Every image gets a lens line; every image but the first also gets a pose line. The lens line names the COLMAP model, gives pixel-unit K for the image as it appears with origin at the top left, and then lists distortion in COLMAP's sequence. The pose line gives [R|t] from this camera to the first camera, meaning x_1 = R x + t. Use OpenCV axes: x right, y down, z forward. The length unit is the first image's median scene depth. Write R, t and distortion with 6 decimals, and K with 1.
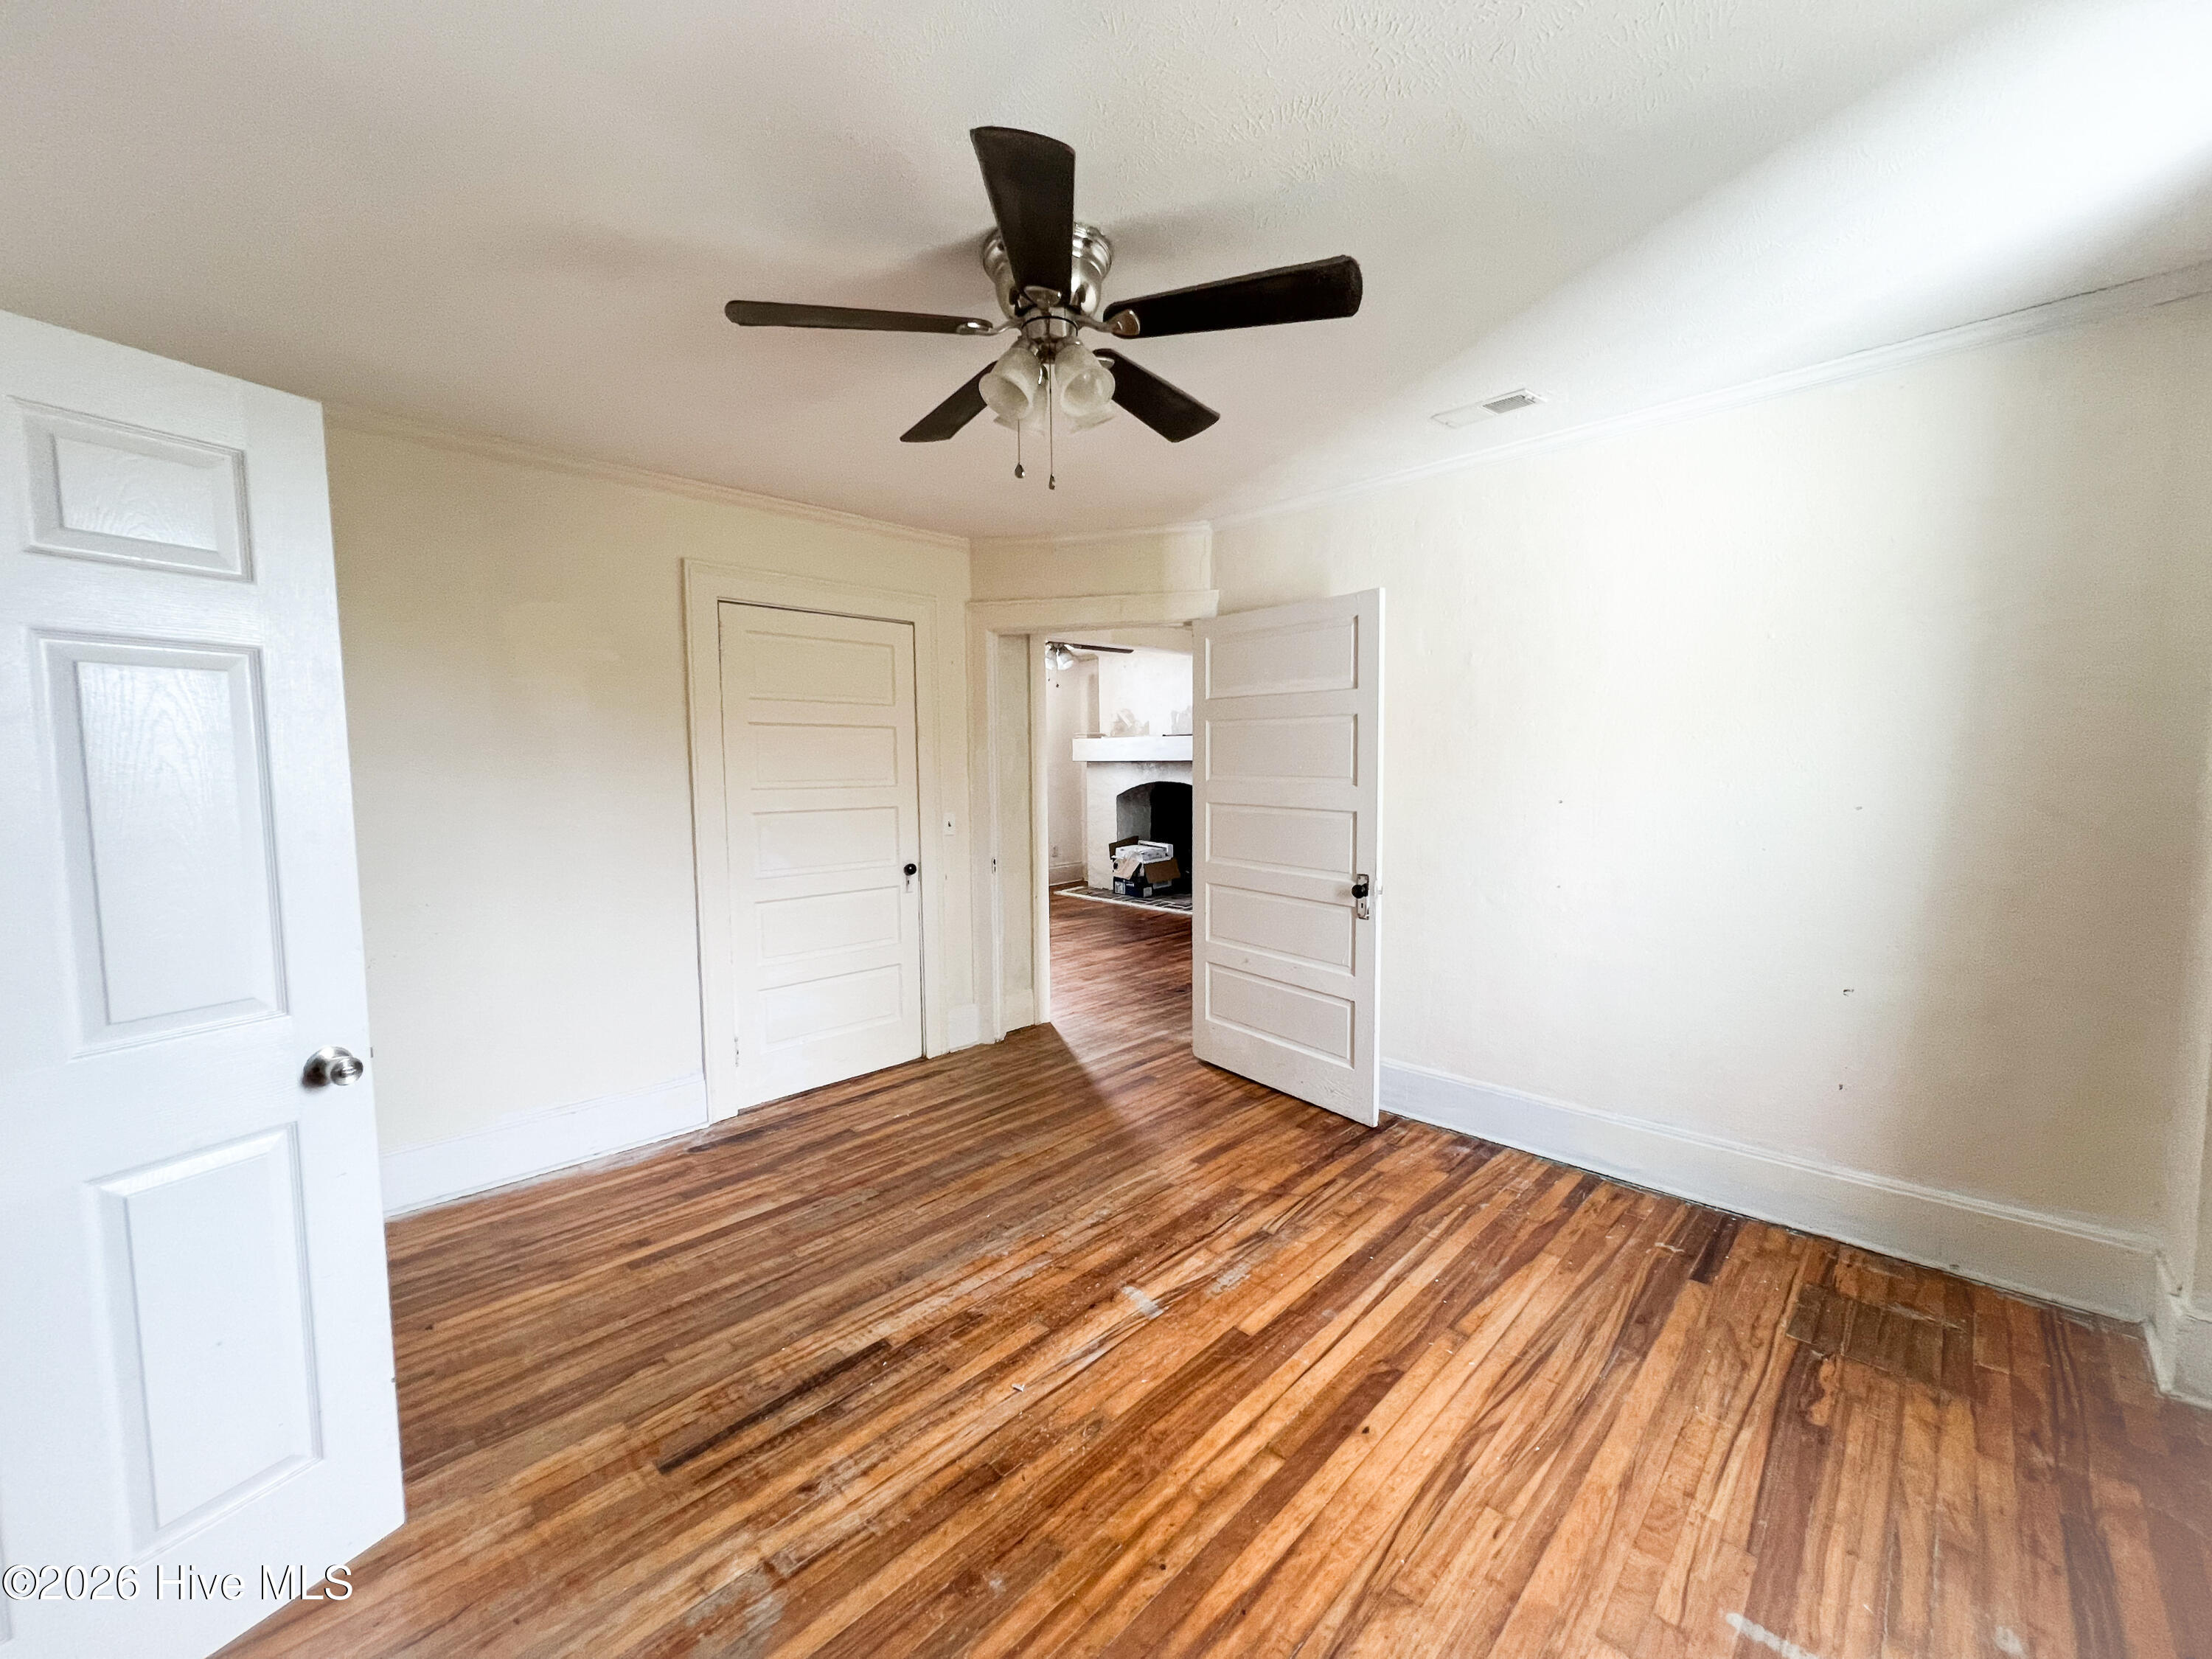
lens RADIAL K [[898.7, 0, 1106.0], [0, 898.7, 821.6], [0, 0, 1]] dist [-0.001505, -0.000134]
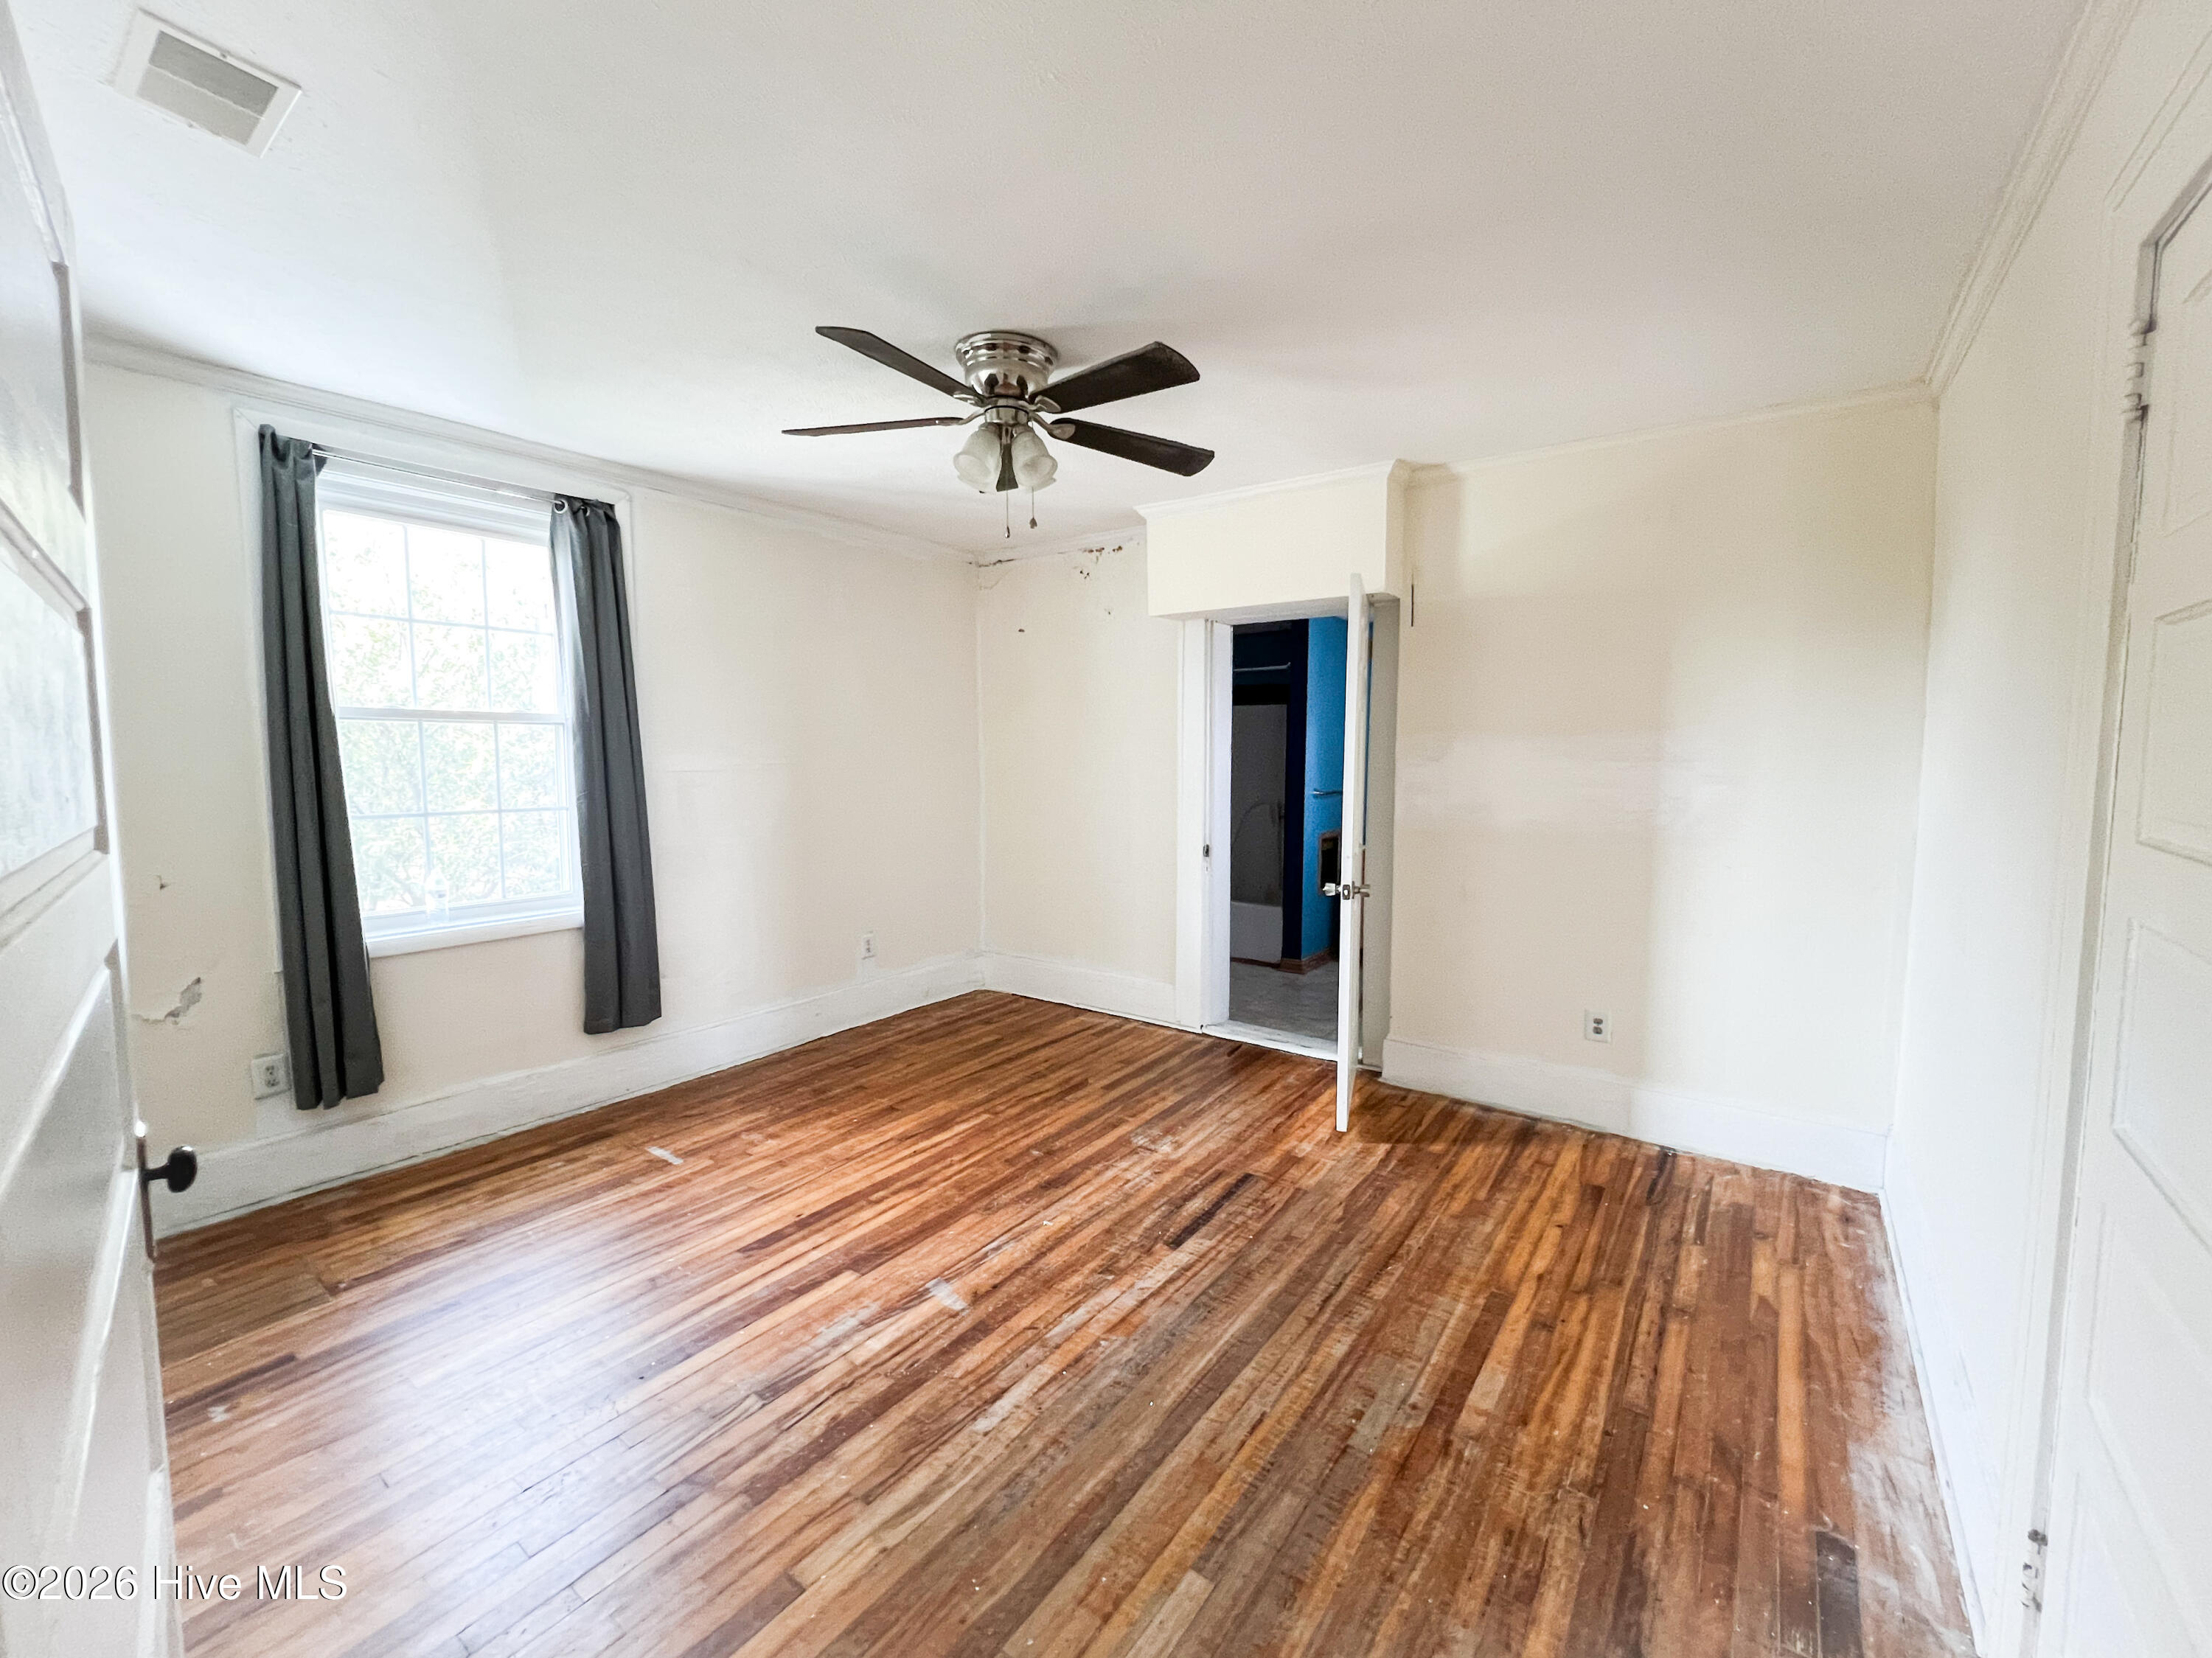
lens RADIAL K [[898.6, 0, 1101.2], [0, 898.6, 822.3], [0, 0, 1]] dist [-0.001505, -0.000134]
pose [[-0.990929, 0.019224, -0.133006, -0.009207], [-0.001409, 0.988176, 0.153320, -0.139485], [0.134381, 0.152116, -0.979185, 1.969490]]
